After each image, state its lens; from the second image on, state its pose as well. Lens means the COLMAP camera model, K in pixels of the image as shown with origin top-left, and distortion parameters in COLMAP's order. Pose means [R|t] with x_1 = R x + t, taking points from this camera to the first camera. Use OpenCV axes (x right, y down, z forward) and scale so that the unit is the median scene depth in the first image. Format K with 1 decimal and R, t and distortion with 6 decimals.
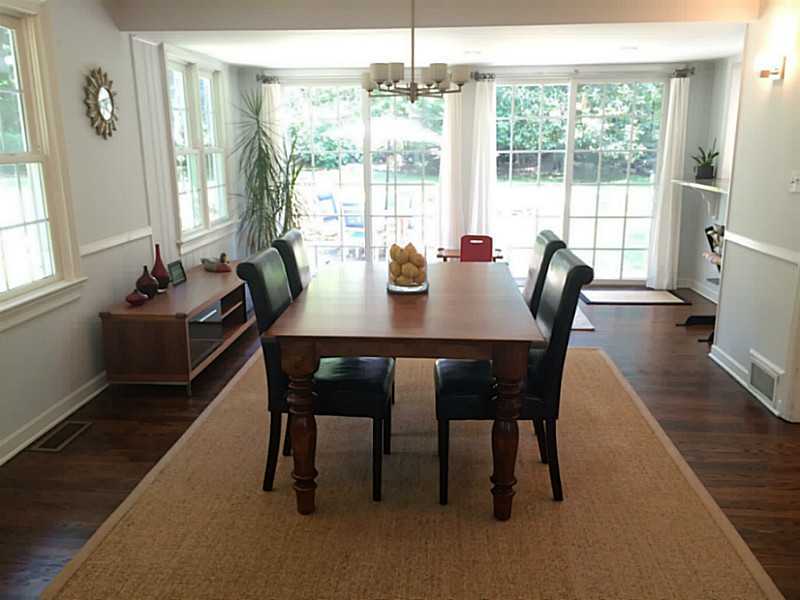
lens RADIAL K [[694.0, 0, 398.1], [0, 694.0, 303.6], [0, 0, 1]] dist [0.040109, -0.001676]
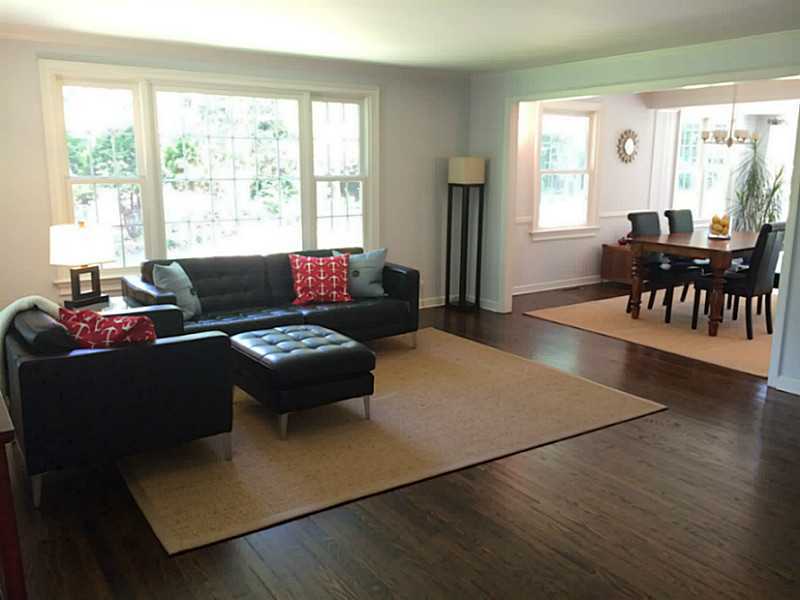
lens RADIAL K [[694.0, 0, 397.9], [0, 694.0, 298.6], [0, 0, 1]] dist [0.040109, -0.001676]
pose [[0.626968, 0.158679, -0.762714, 0.810605], [-0.187375, 0.981012, 0.050068, 0.182705], [0.756176, 0.111522, 0.644795, -0.807071]]
